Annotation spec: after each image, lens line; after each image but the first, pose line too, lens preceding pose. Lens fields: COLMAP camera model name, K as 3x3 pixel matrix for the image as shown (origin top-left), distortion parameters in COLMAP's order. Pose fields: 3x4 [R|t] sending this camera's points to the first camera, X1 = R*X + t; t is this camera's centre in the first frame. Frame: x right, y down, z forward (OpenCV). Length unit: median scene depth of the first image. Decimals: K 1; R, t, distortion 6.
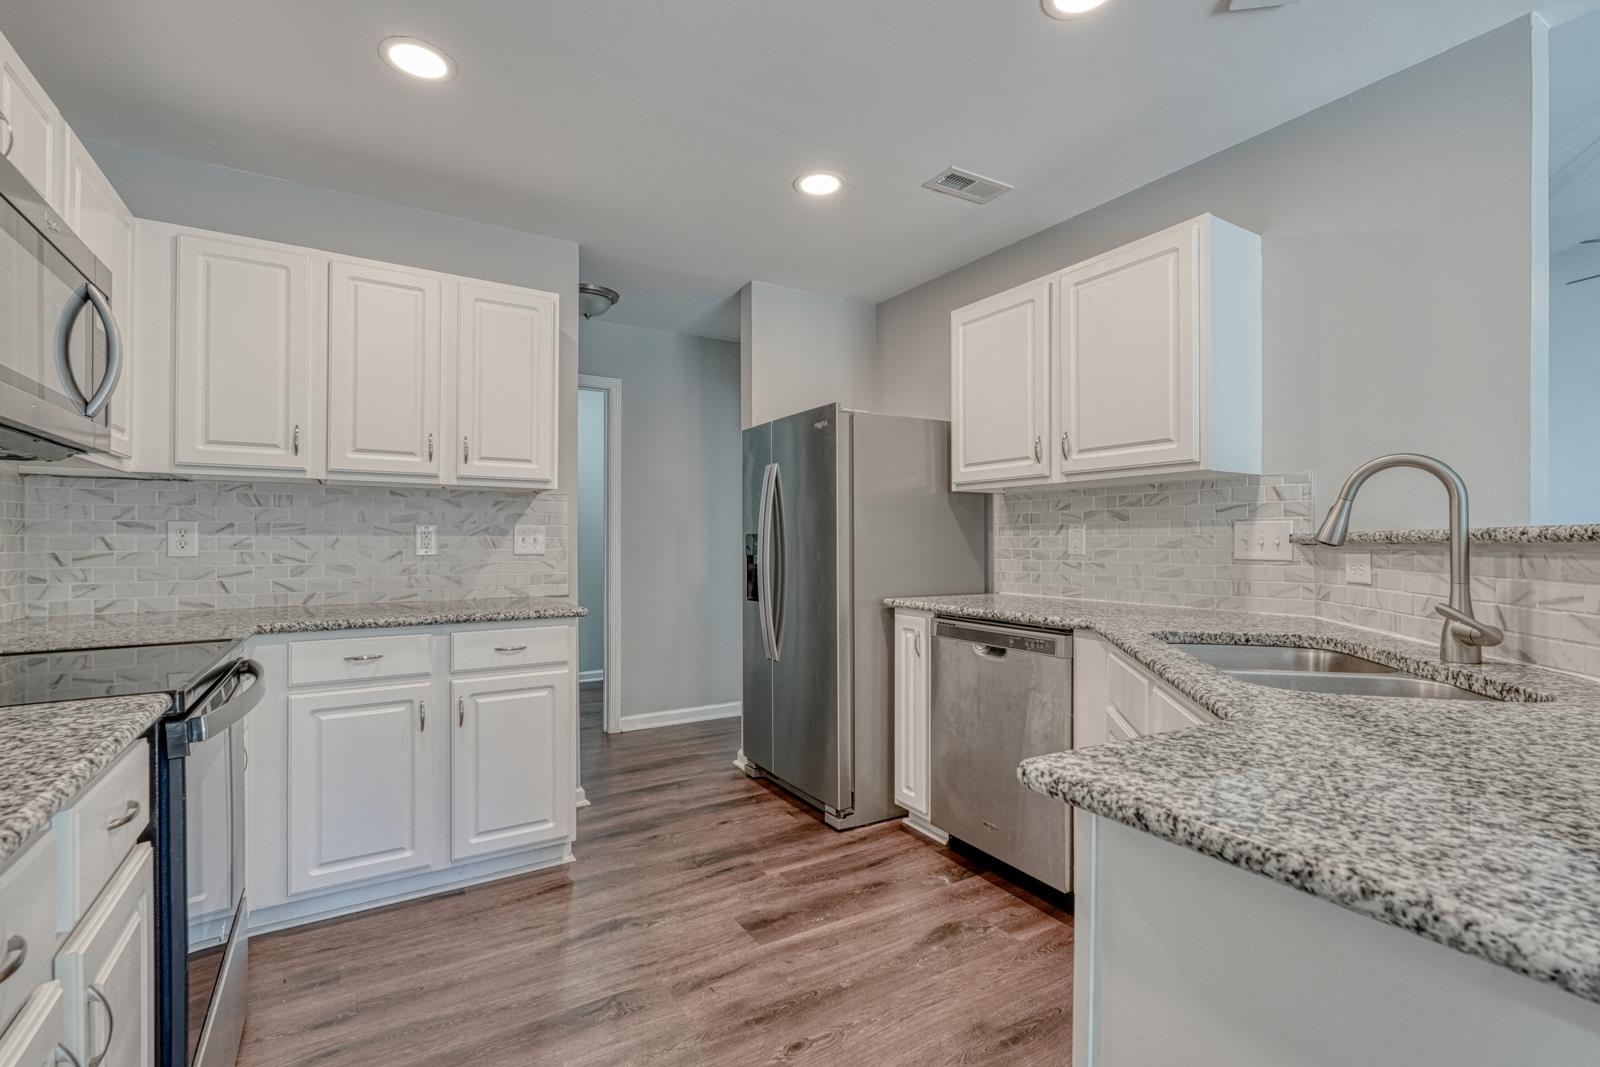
lens RADIAL K [[694.9, 0, 806.0], [0, 694.9, 537.5], [0, 0, 1]] dist [-0.002629, -0.000415]
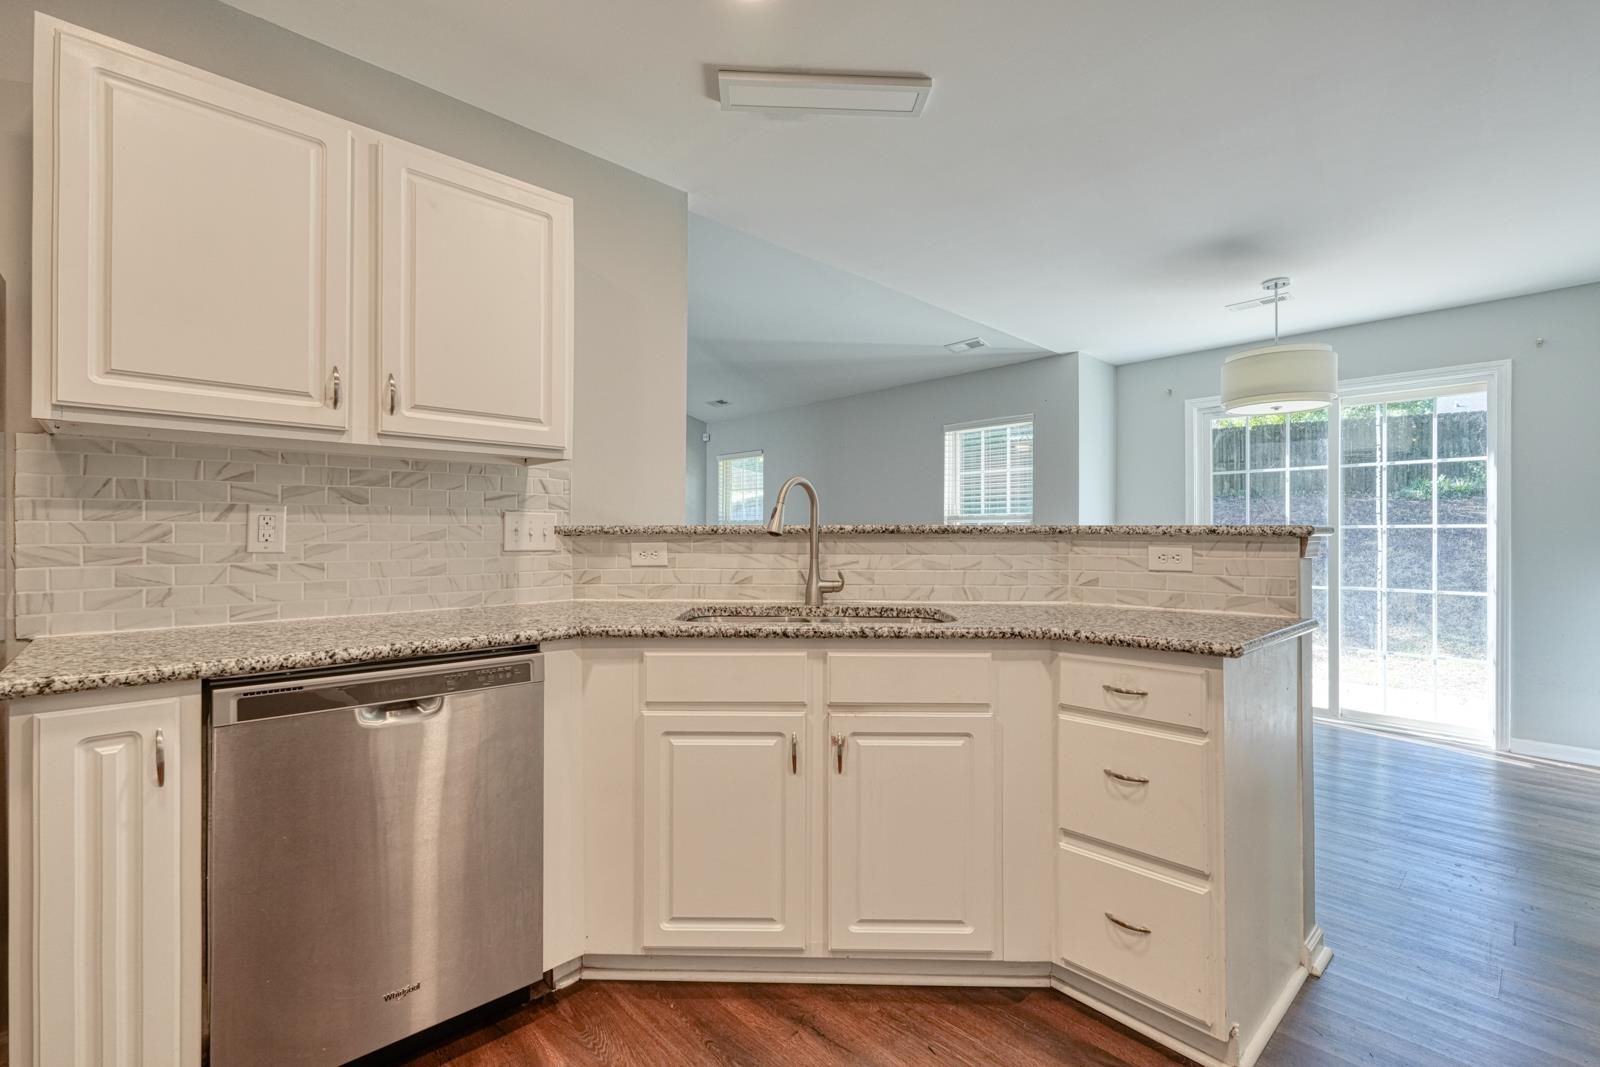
lens RADIAL K [[721.9, 0, 797.9], [0, 721.9, 539.0], [0, 0, 1]] dist [-0.012265, 0.000187]
pose [[-0.198891, -0.006686, 0.979999, -0.440476], [-0.007559, 0.999957, 0.005289, 0.006385], [-0.979992, -0.006356, -0.198933, 0.802001]]
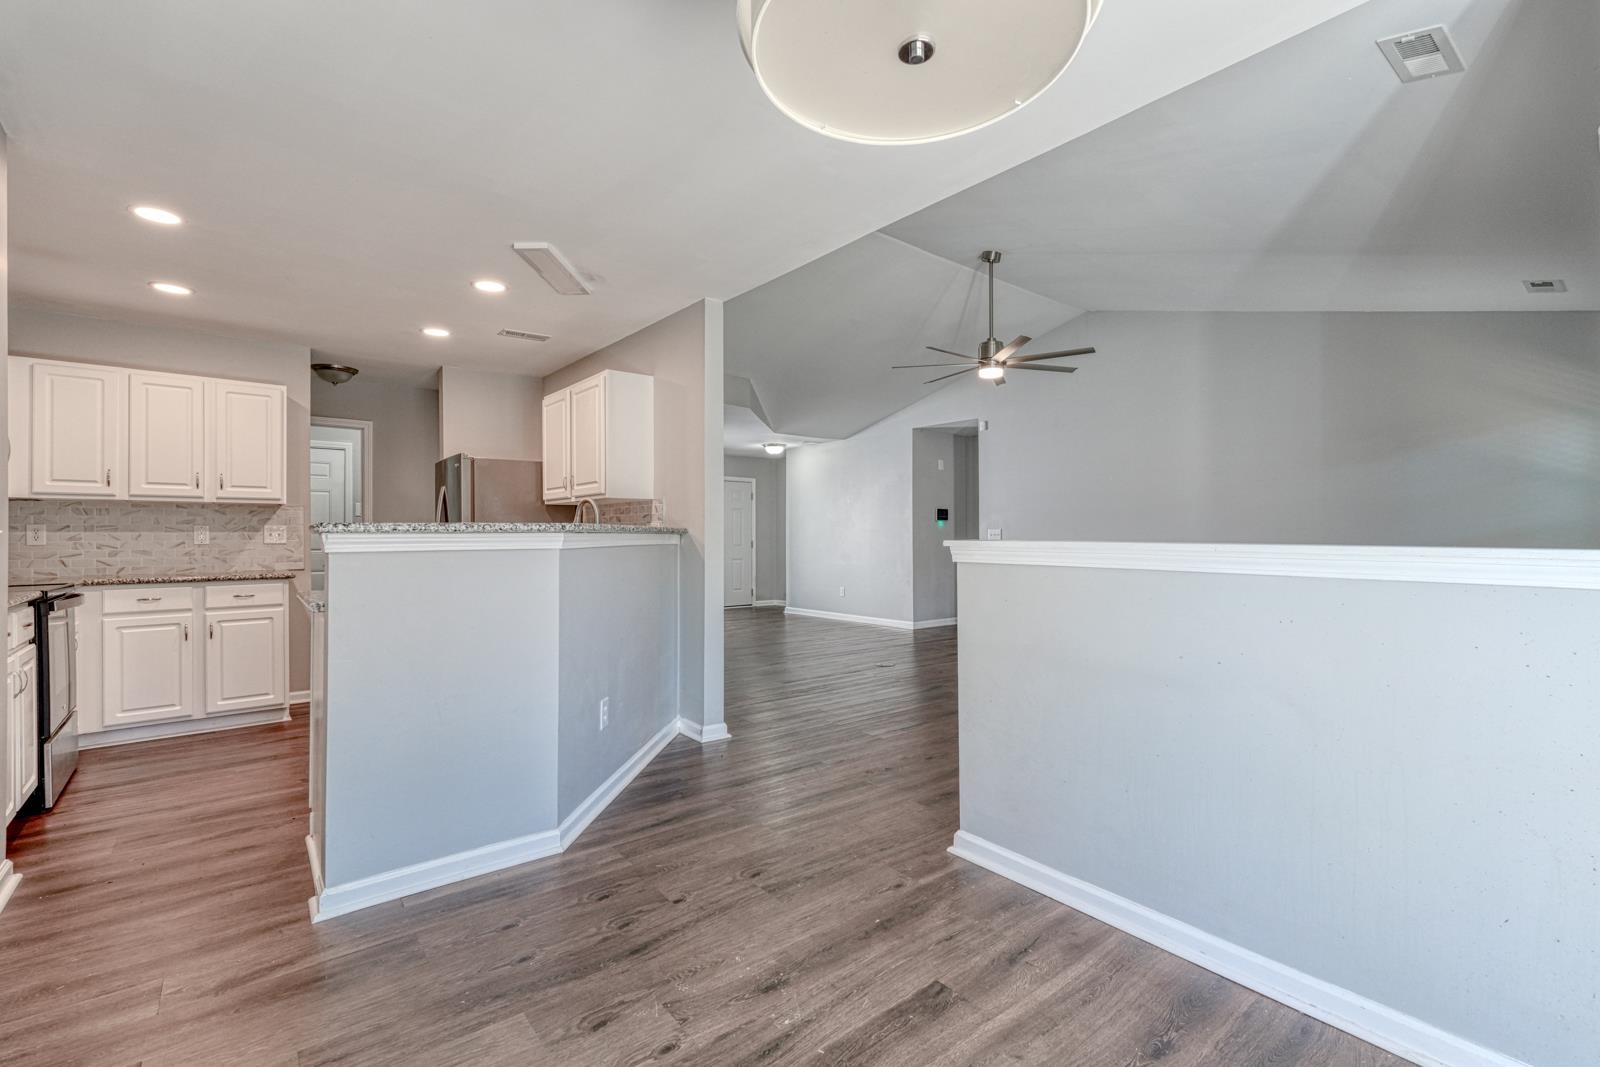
lens RADIAL K [[708.1, 0, 800.0], [0, 708.1, 533.5], [0, 0, 1]] dist [0.000528, 0.000082]
pose [[0.994309, -0.004653, 0.106431, 0.745334], [0.004358, 0.999986, 0.003007, 0.001617], [-0.106443, -0.002526, 0.994316, -0.888357]]
